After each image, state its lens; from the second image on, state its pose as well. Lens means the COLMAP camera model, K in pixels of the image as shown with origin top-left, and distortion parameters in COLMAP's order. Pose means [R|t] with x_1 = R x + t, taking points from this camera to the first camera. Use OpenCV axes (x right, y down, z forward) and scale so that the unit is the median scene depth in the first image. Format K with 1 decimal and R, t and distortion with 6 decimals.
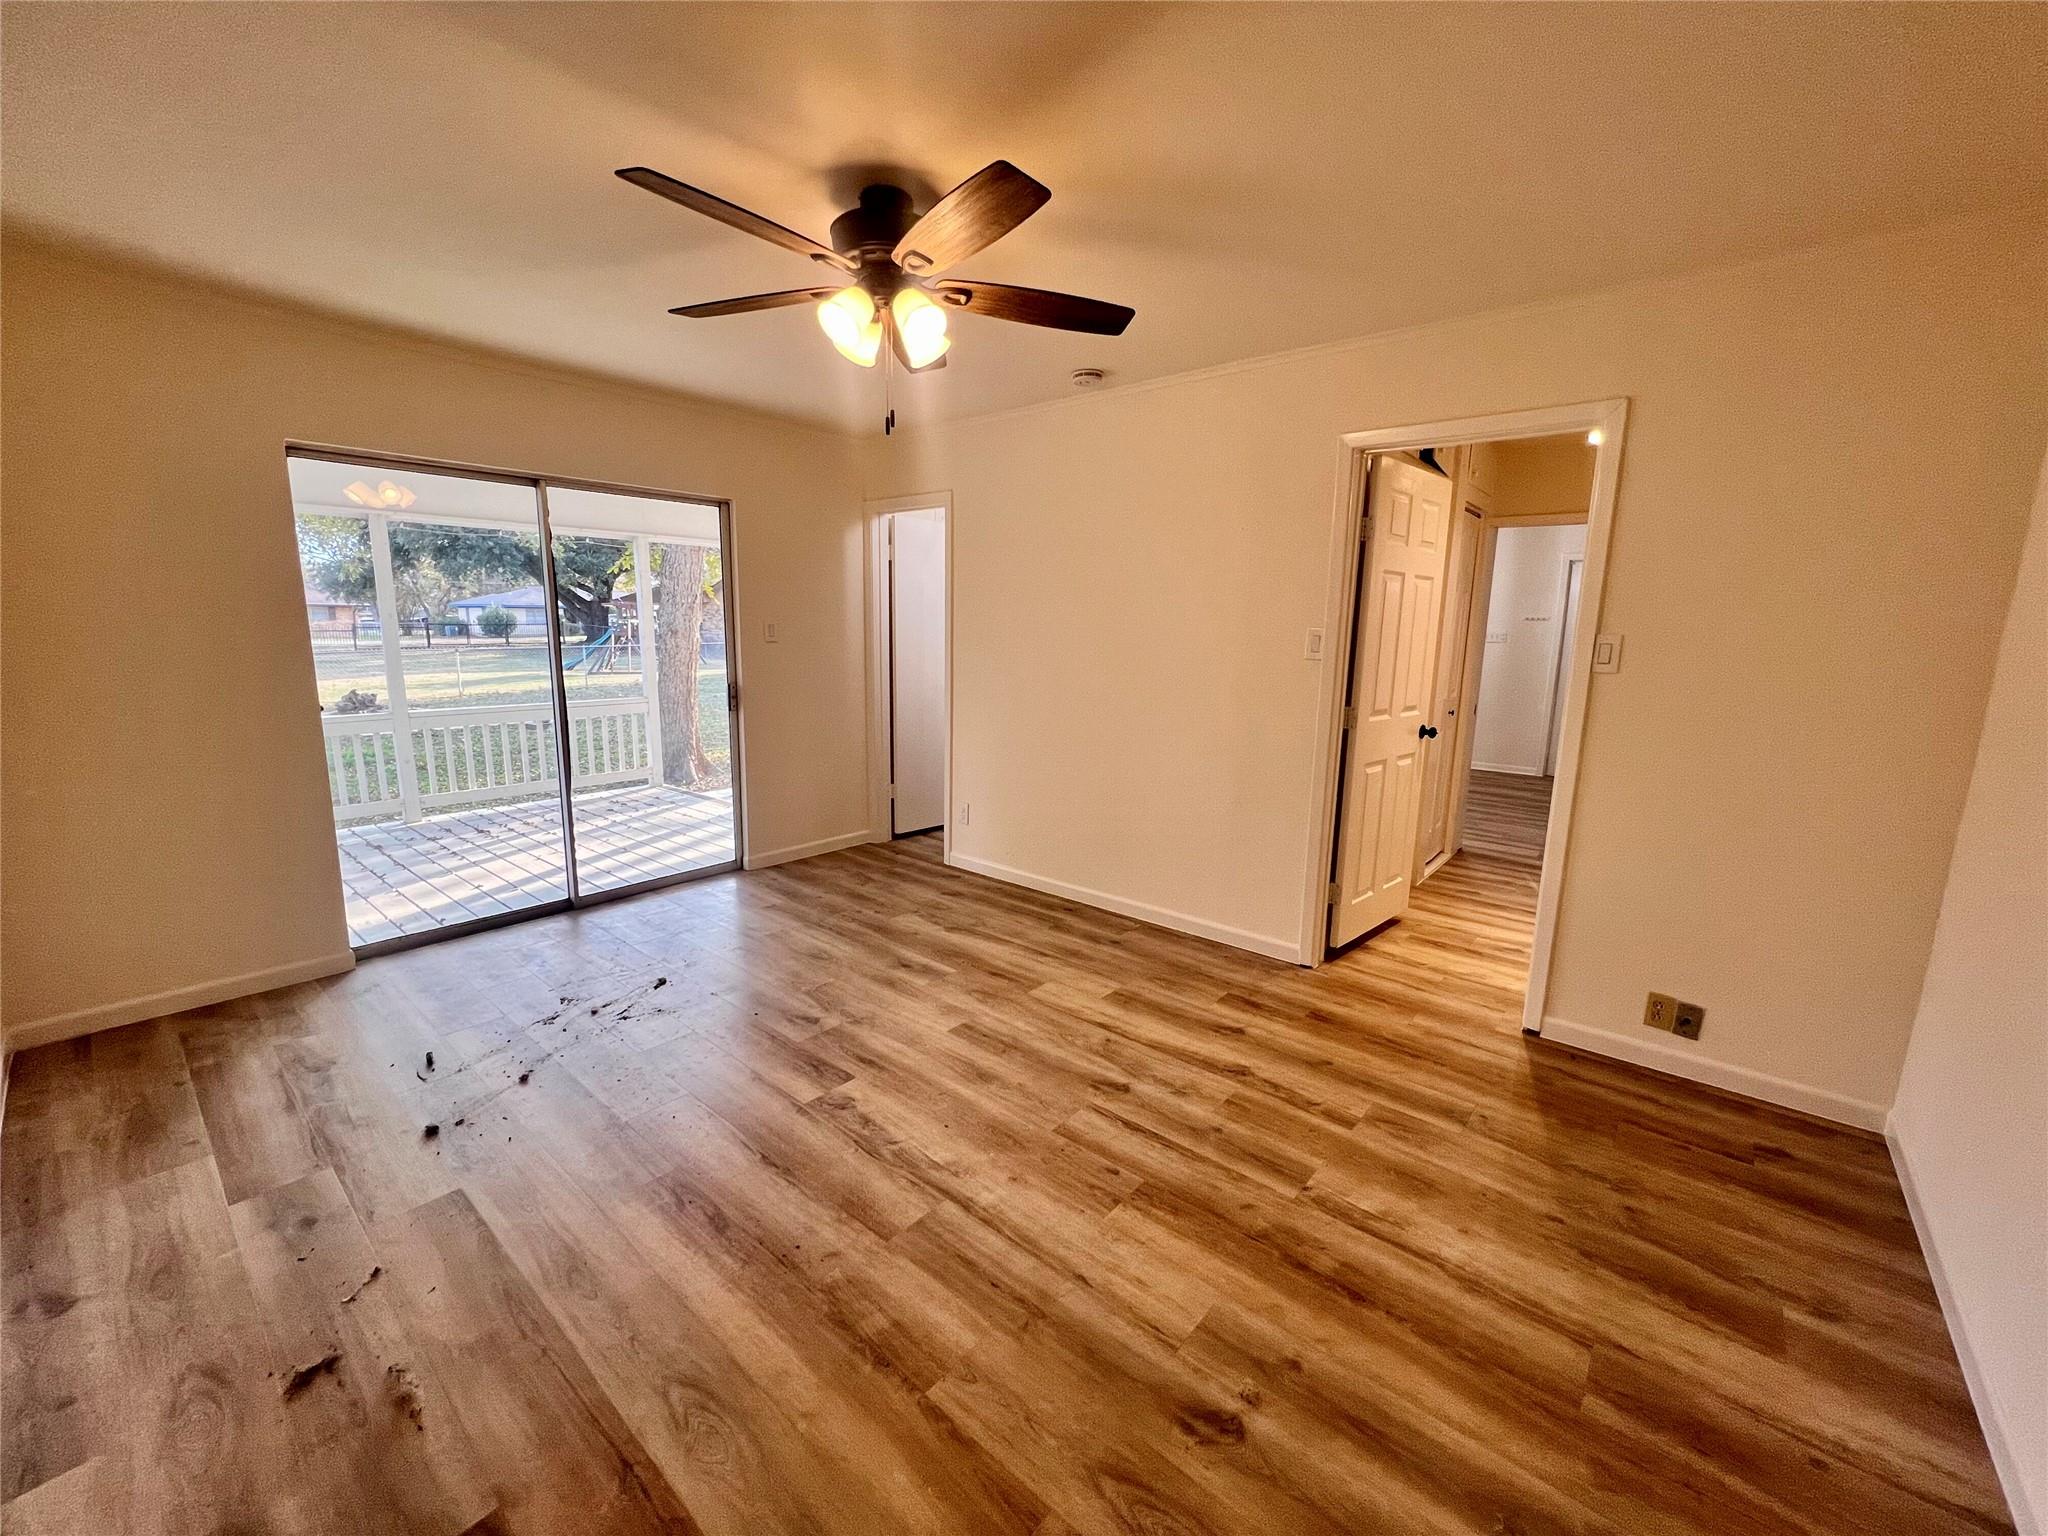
lens RADIAL K [[819.7, 0, 1022.6], [0, 819.7, 764.5], [0, 0, 1]] dist [-0.000751, 0.000242]
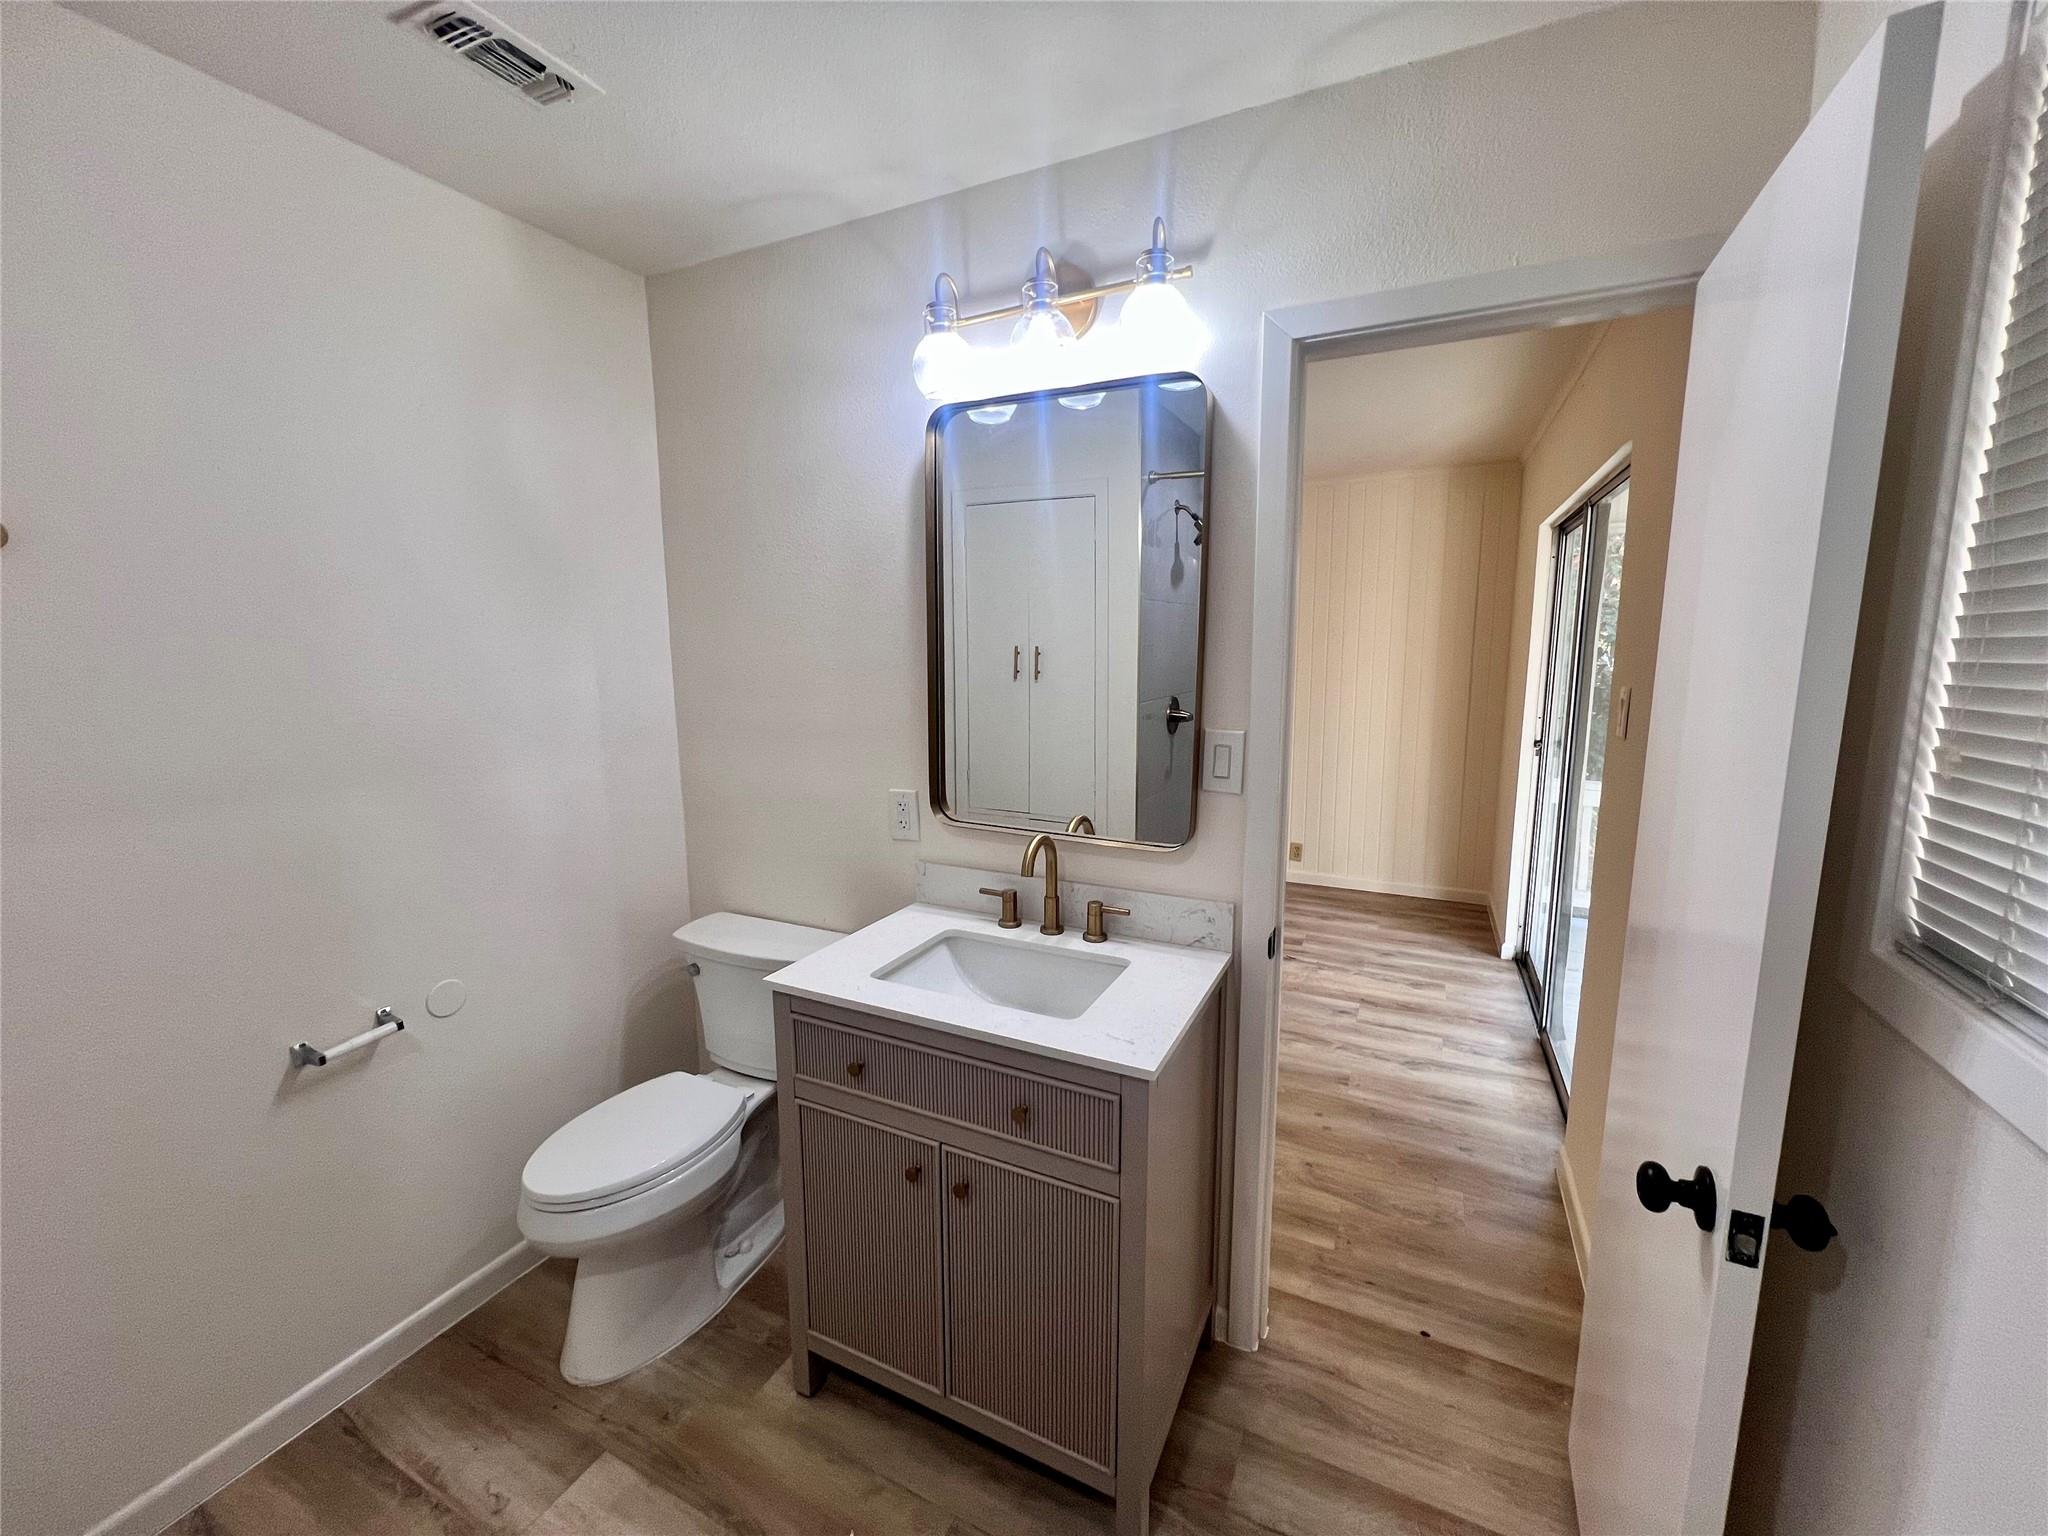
lens RADIAL K [[819.7, 0, 1022.6], [0, 819.7, 764.5], [0, 0, 1]] dist [-0.000751, 0.000242]
pose [[-0.967472, 0.024509, -0.251786, 0.248812], [-0.055934, 0.949938, 0.307390, -0.547200], [0.246715, 0.311474, -0.917668, 2.873767]]
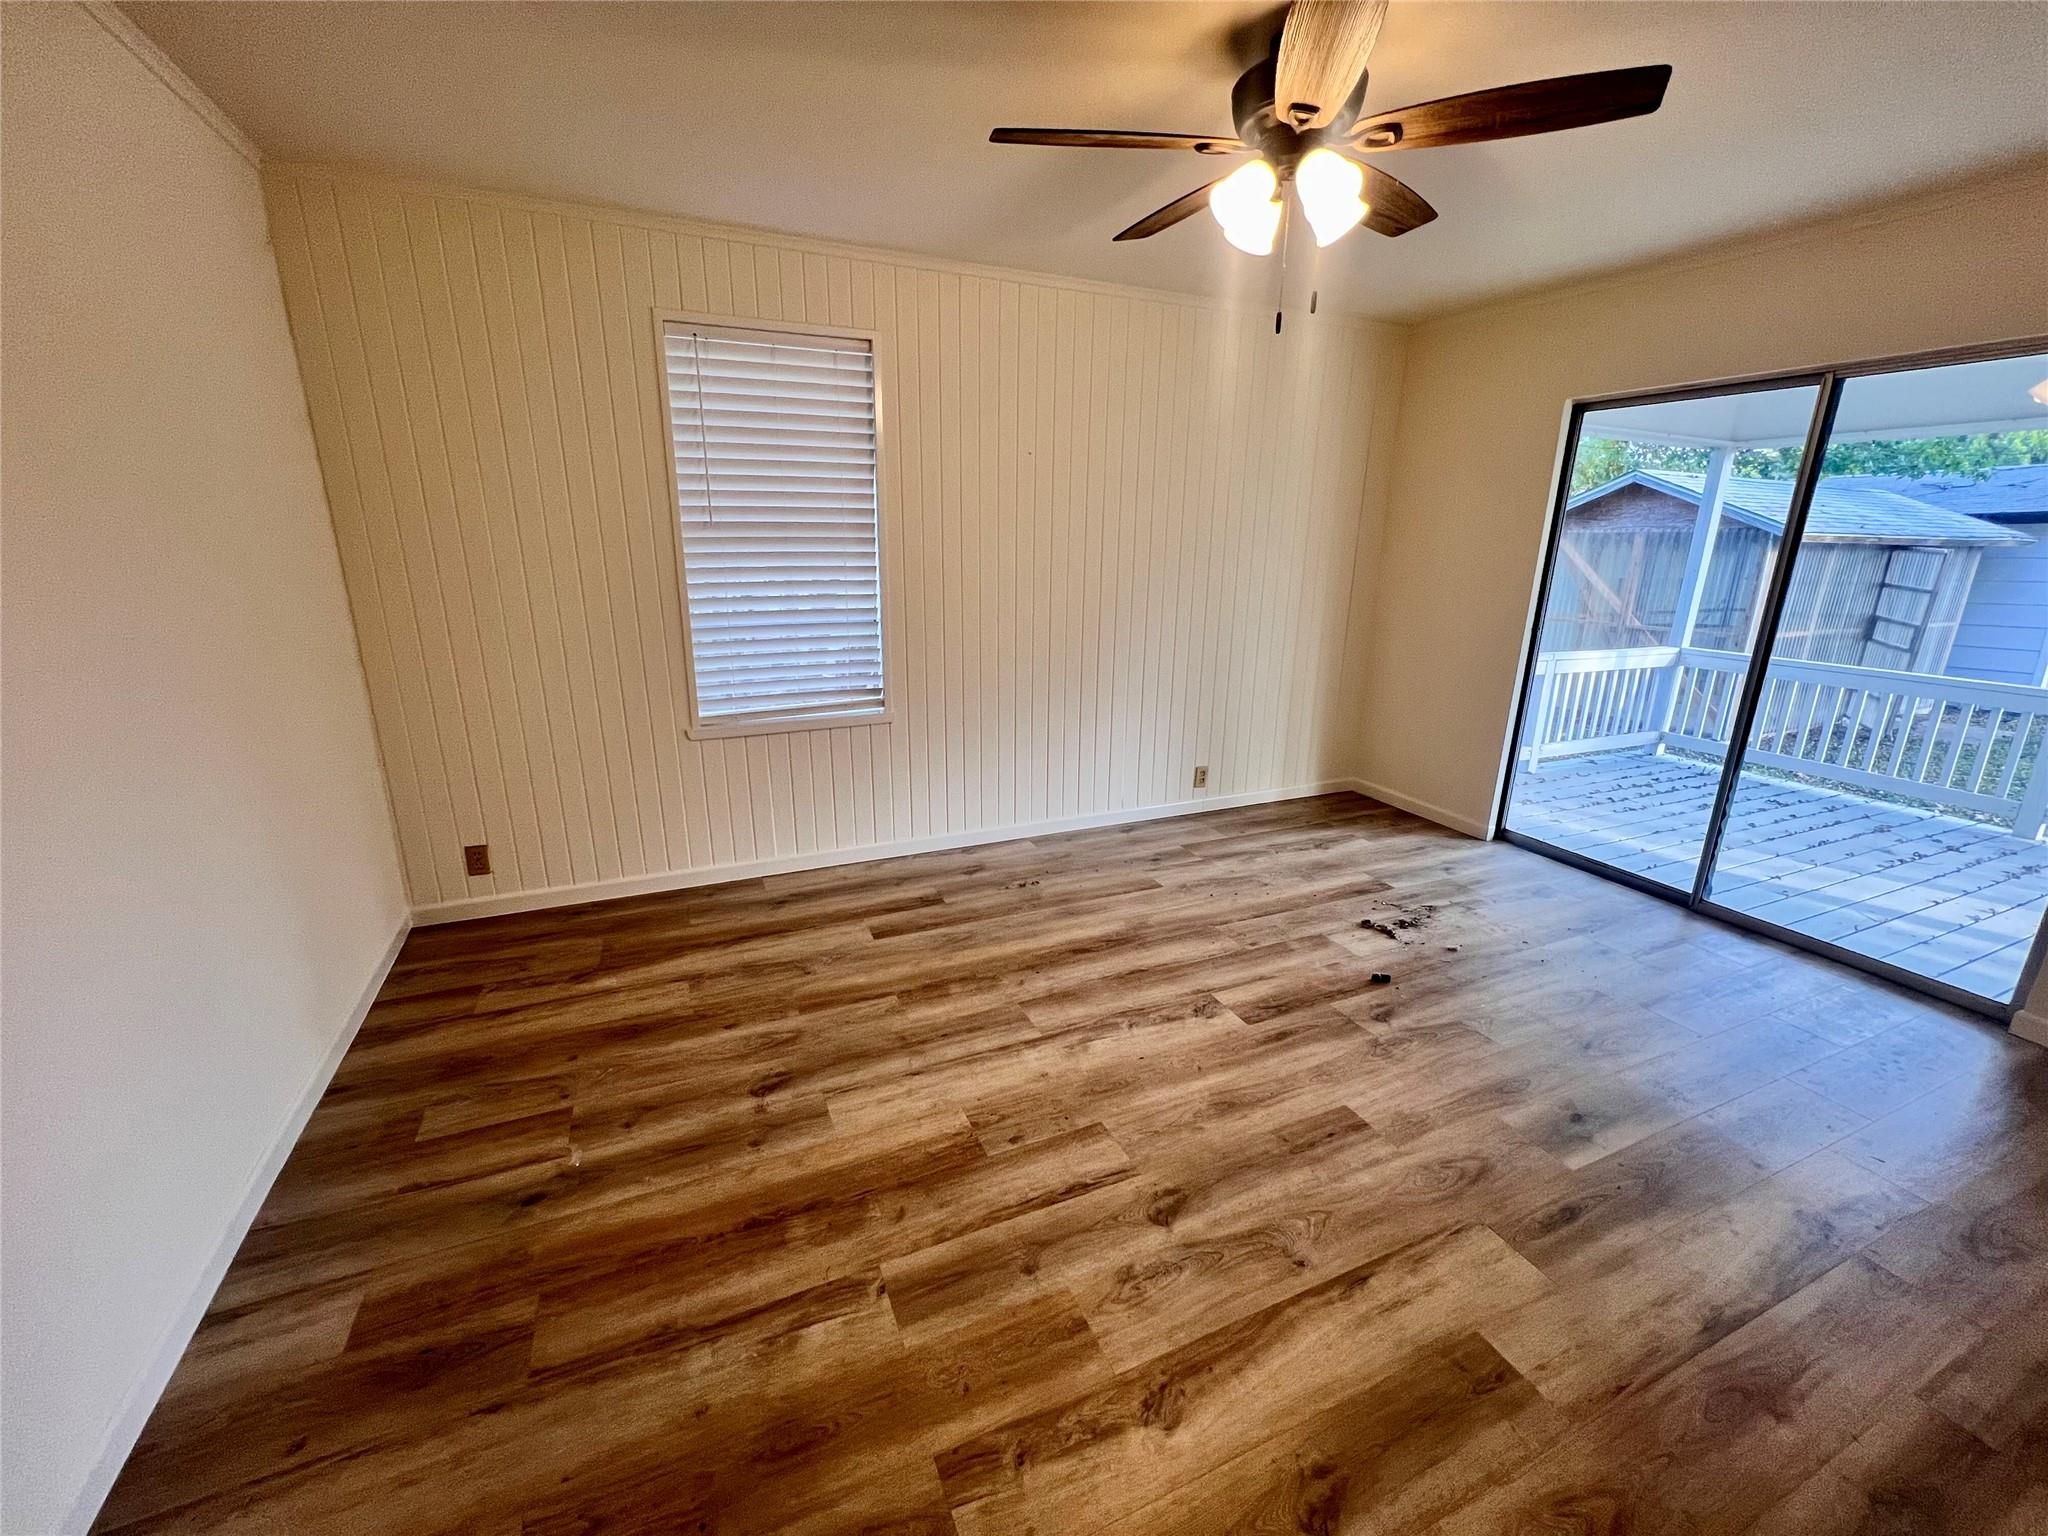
lens RADIAL K [[819.7, 0, 1022.6], [0, 819.7, 764.5], [0, 0, 1]] dist [-0.000751, 0.000242]
pose [[-0.428482, 0.228345, -0.874221, 0.840151], [-0.177305, 0.927479, 0.329159, -0.217797], [0.885983, 0.296042, -0.356921, 1.228843]]
